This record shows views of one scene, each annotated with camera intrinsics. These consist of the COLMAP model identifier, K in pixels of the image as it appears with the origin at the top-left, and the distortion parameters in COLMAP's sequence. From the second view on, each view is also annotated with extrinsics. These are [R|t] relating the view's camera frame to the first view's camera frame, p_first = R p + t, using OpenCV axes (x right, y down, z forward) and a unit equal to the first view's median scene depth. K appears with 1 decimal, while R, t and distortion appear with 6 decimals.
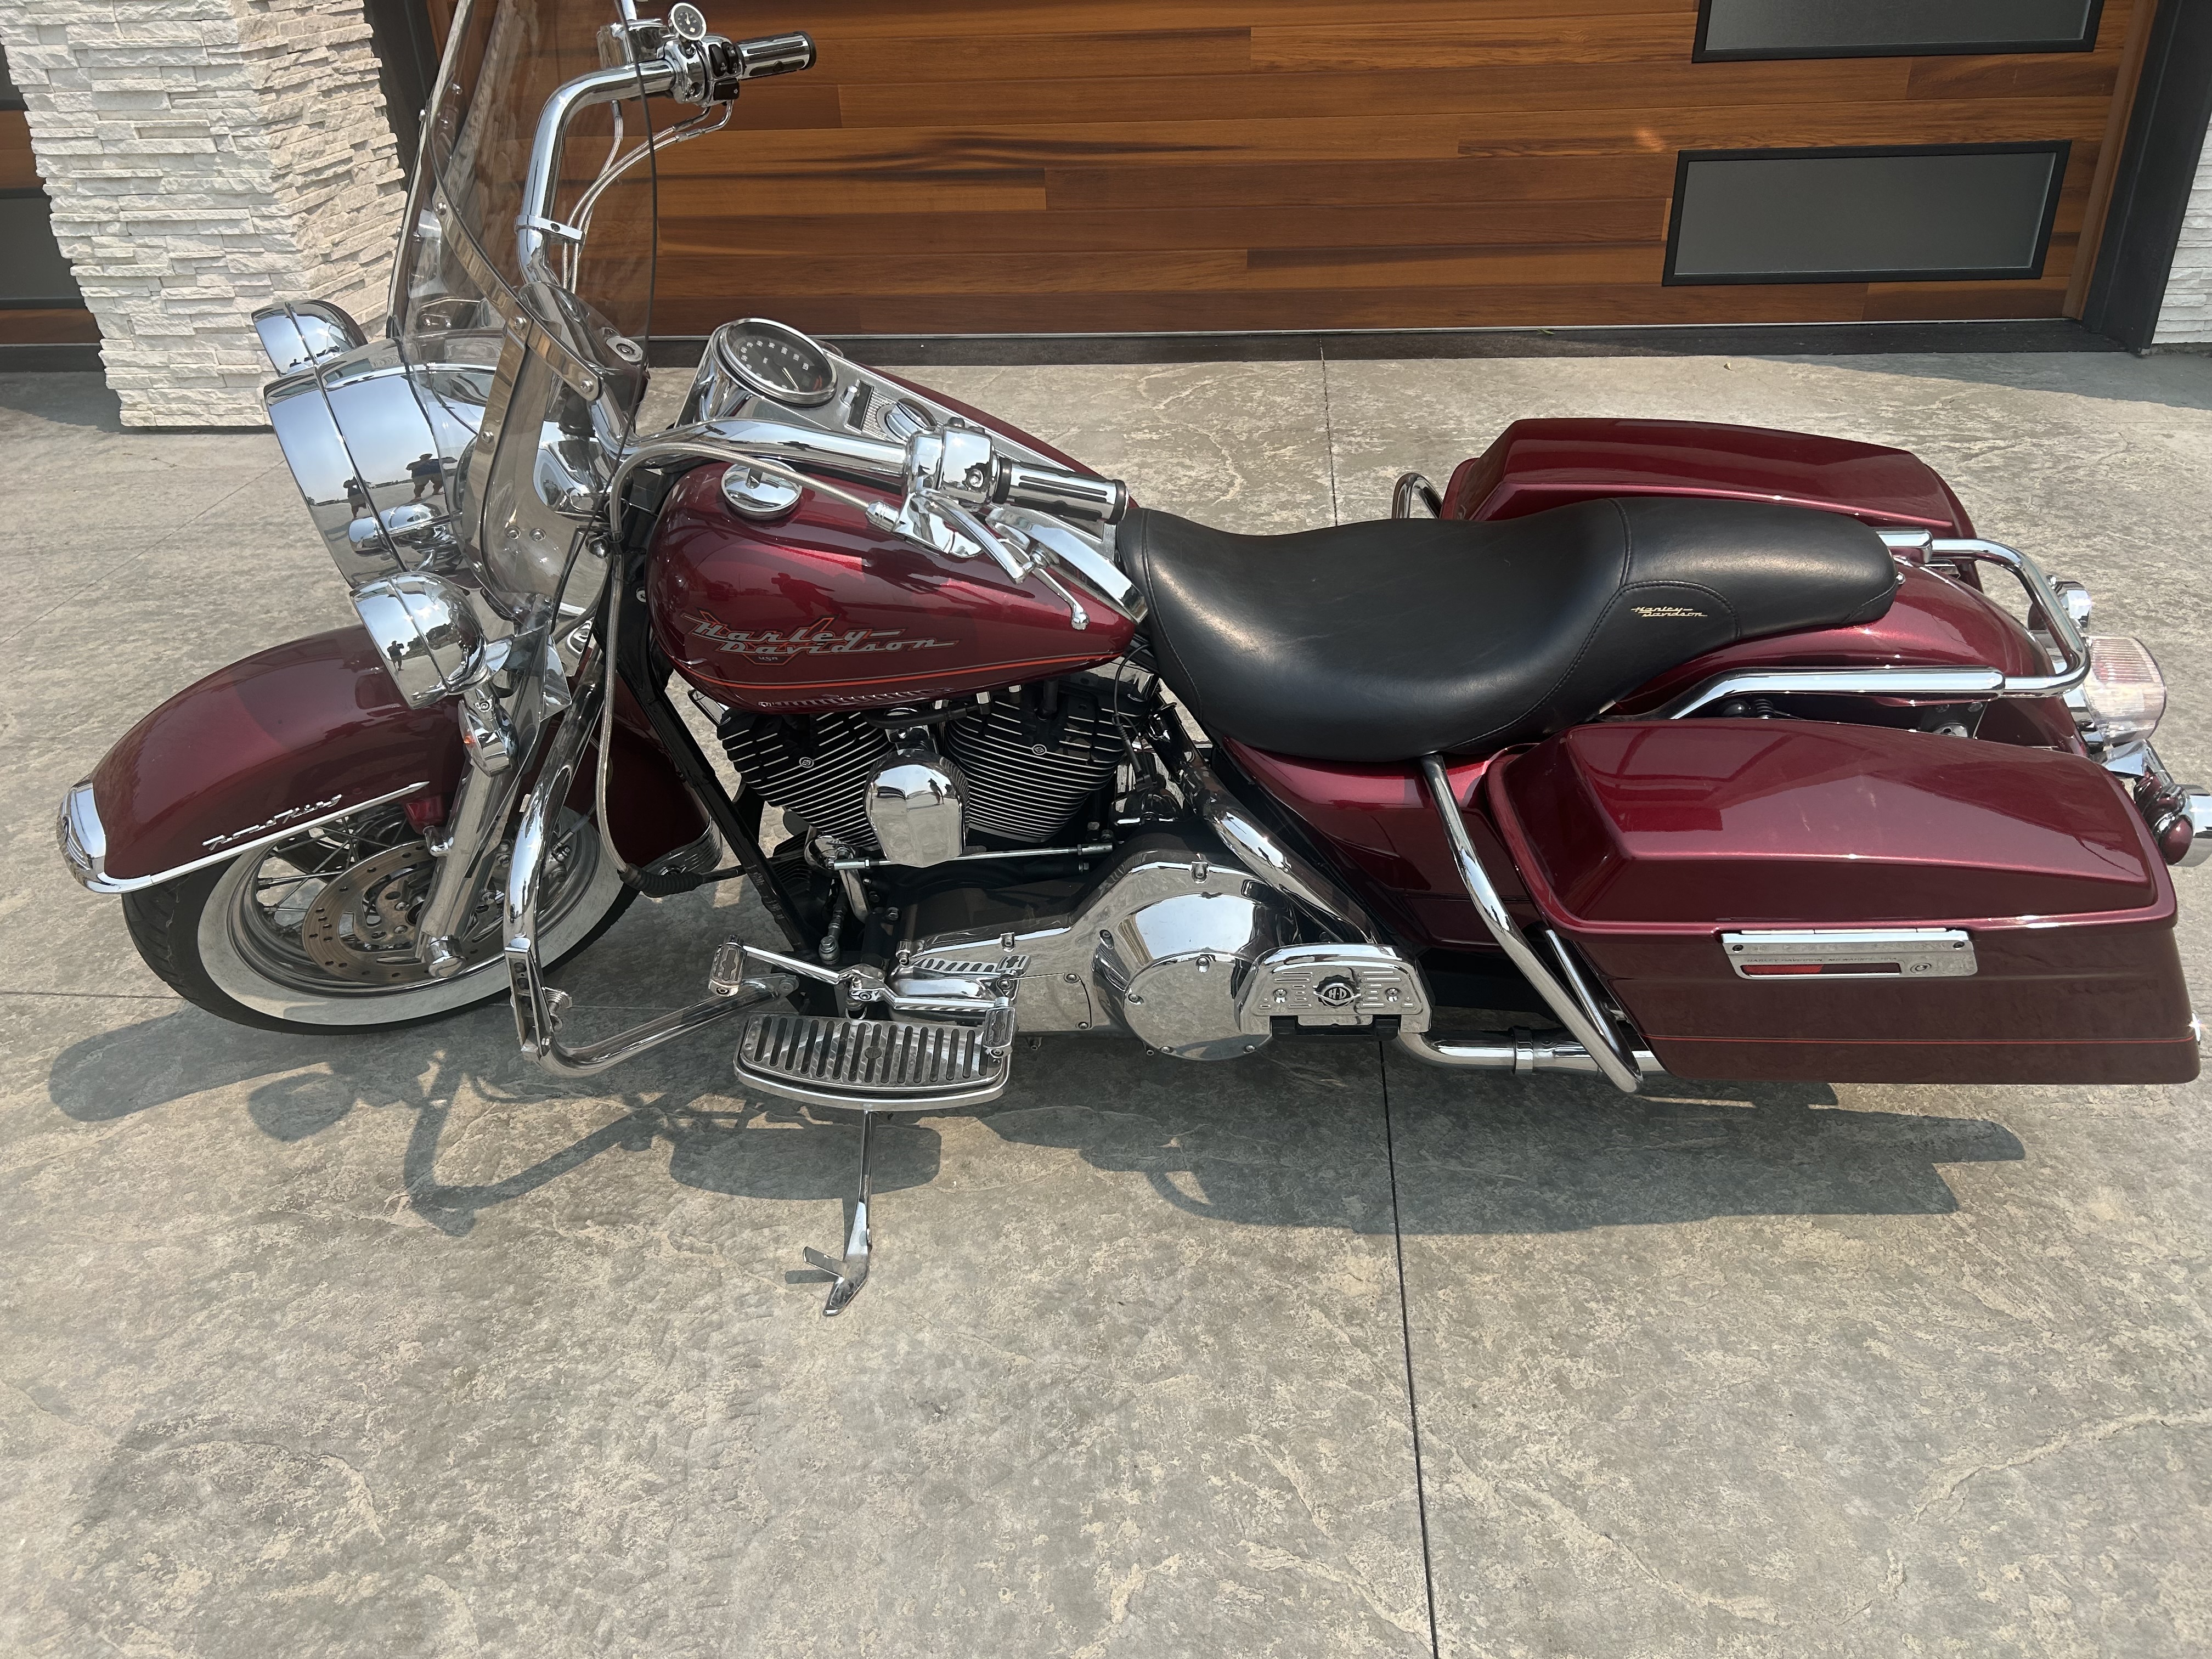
lens RADIAL K [[1685.1, 0, 1086.6], [0, 1685.1, 830.6], [0, 0, 1]] dist [0.034055, -0.035479]
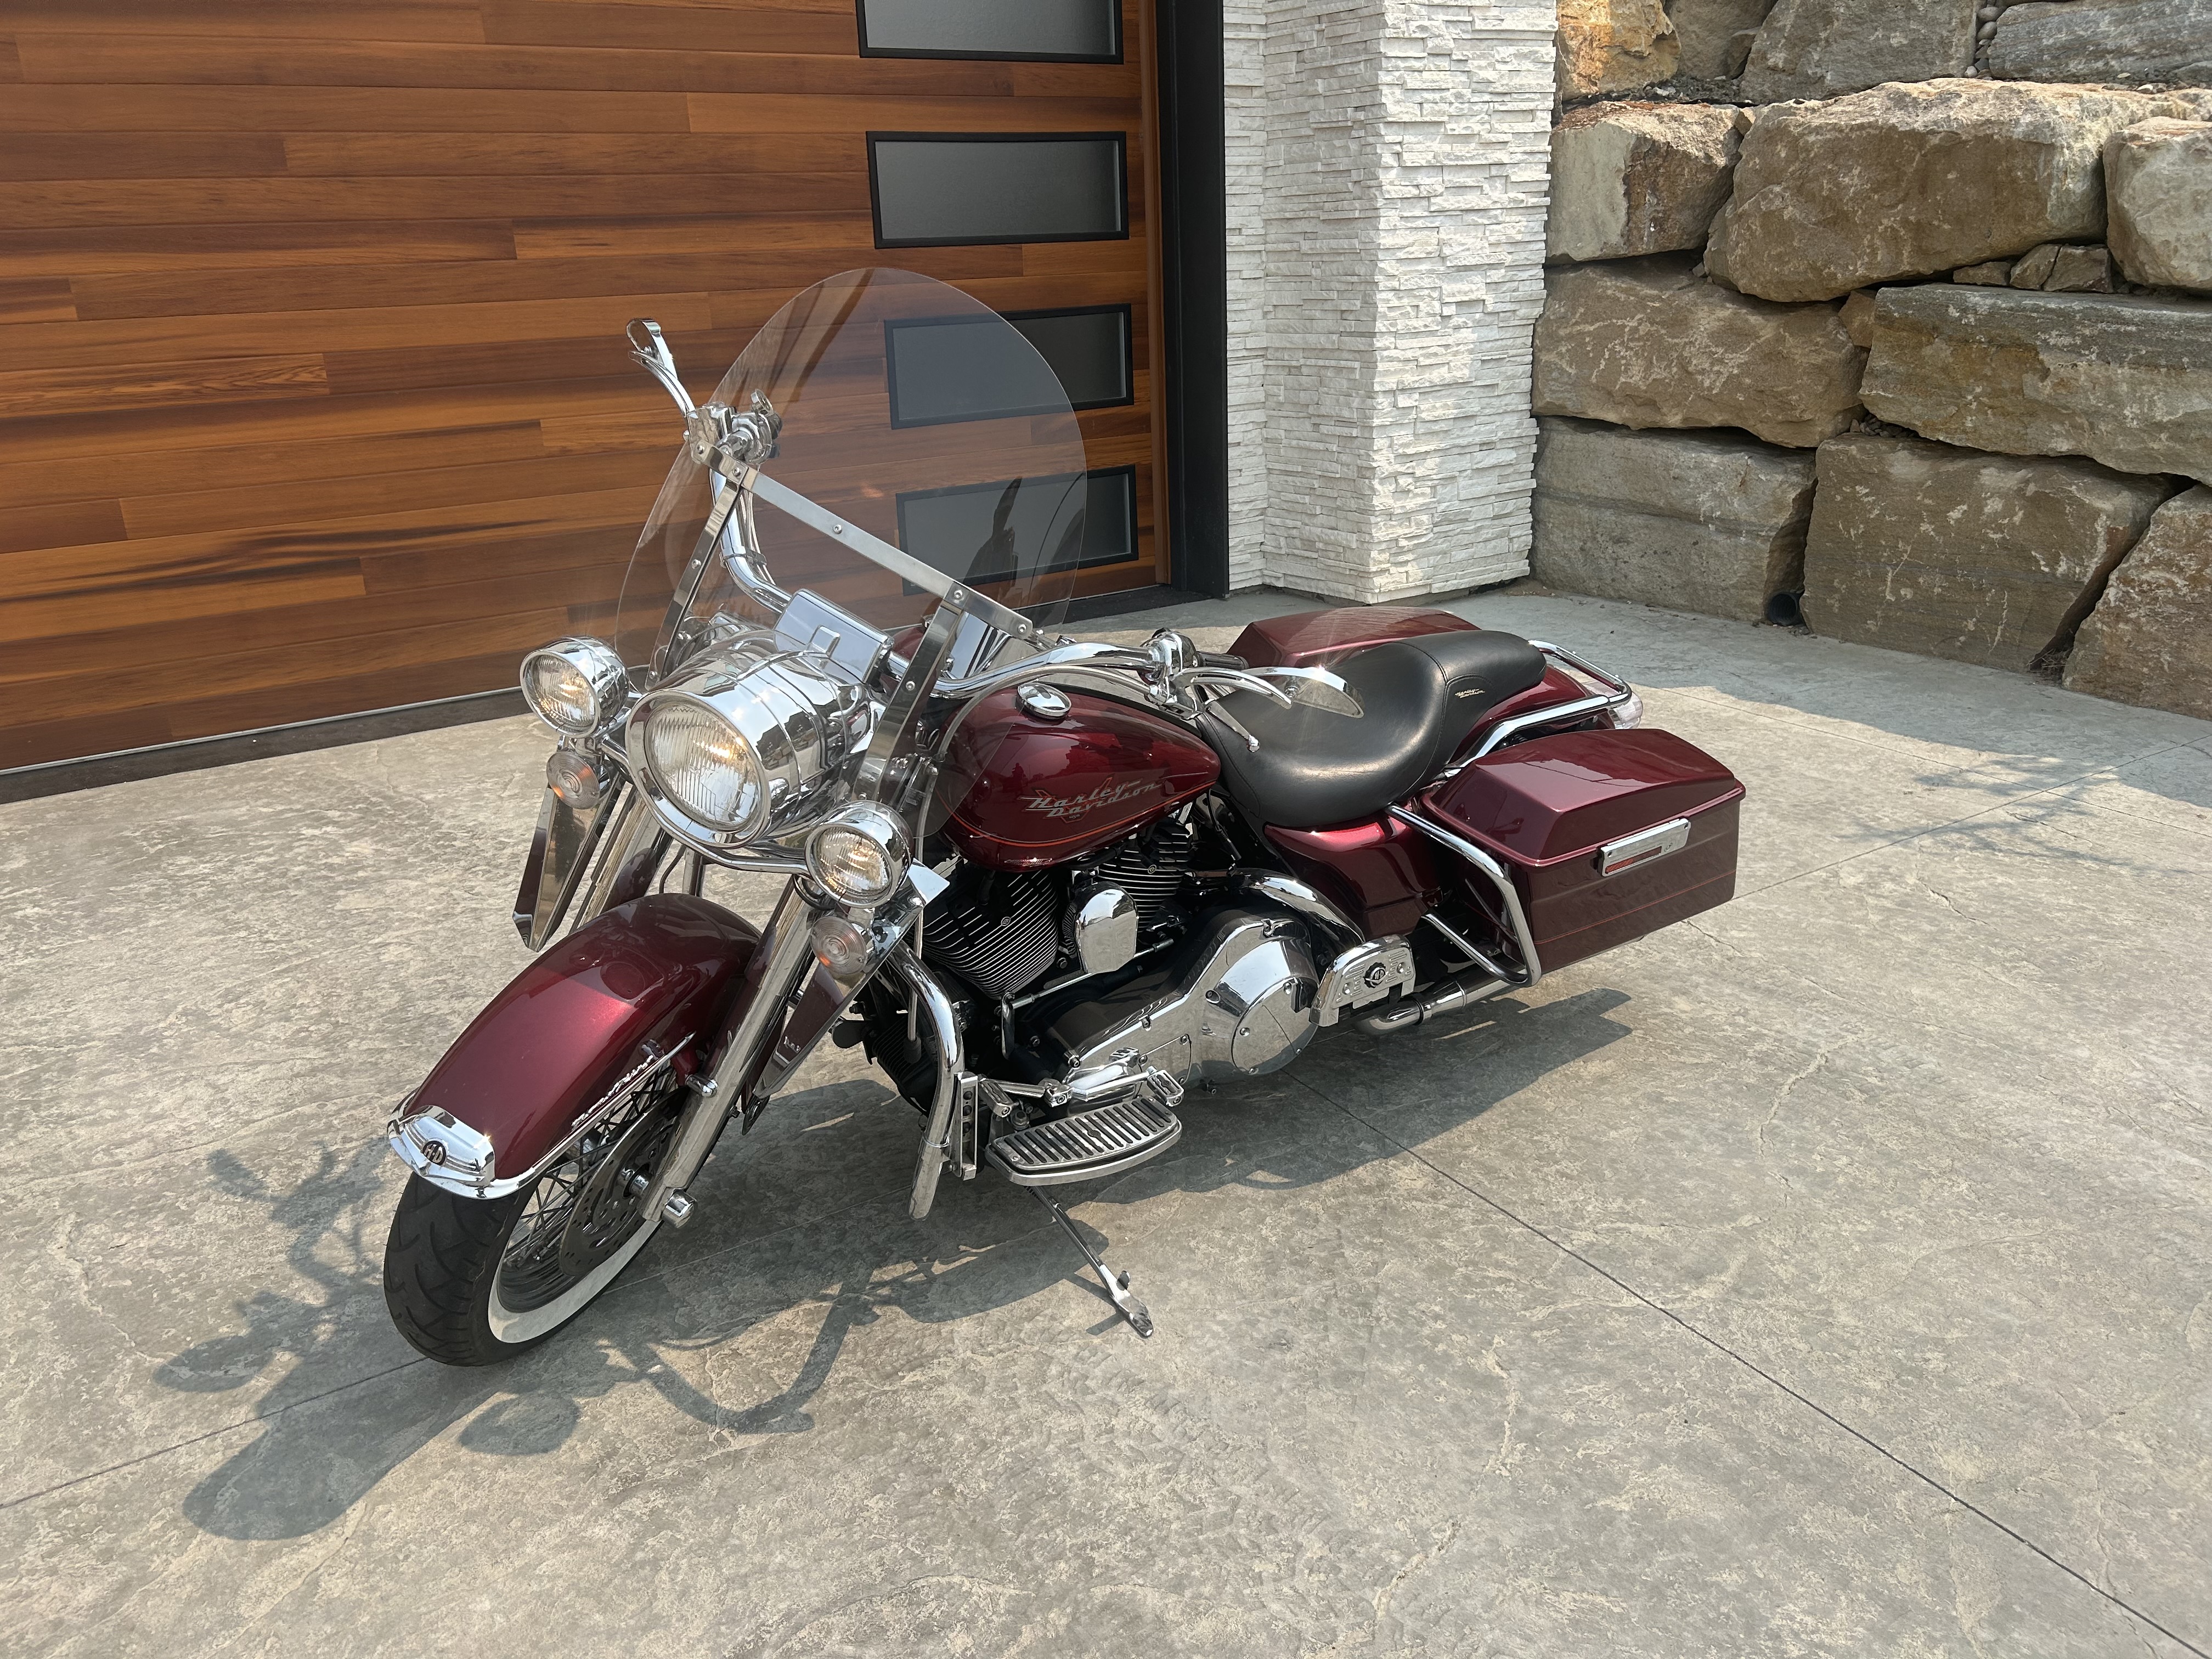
lens RADIAL K [[1705.9, 0, 1100.9], [0, 1705.9, 836.3], [0, 0, 1]] dist [0.066744, -0.138935]
pose [[0.780361, -0.199455, 0.592667, -0.859255], [0.317721, 0.942784, -0.101058, 0.053088], [-0.538600, 0.267165, 0.799082, -0.100722]]
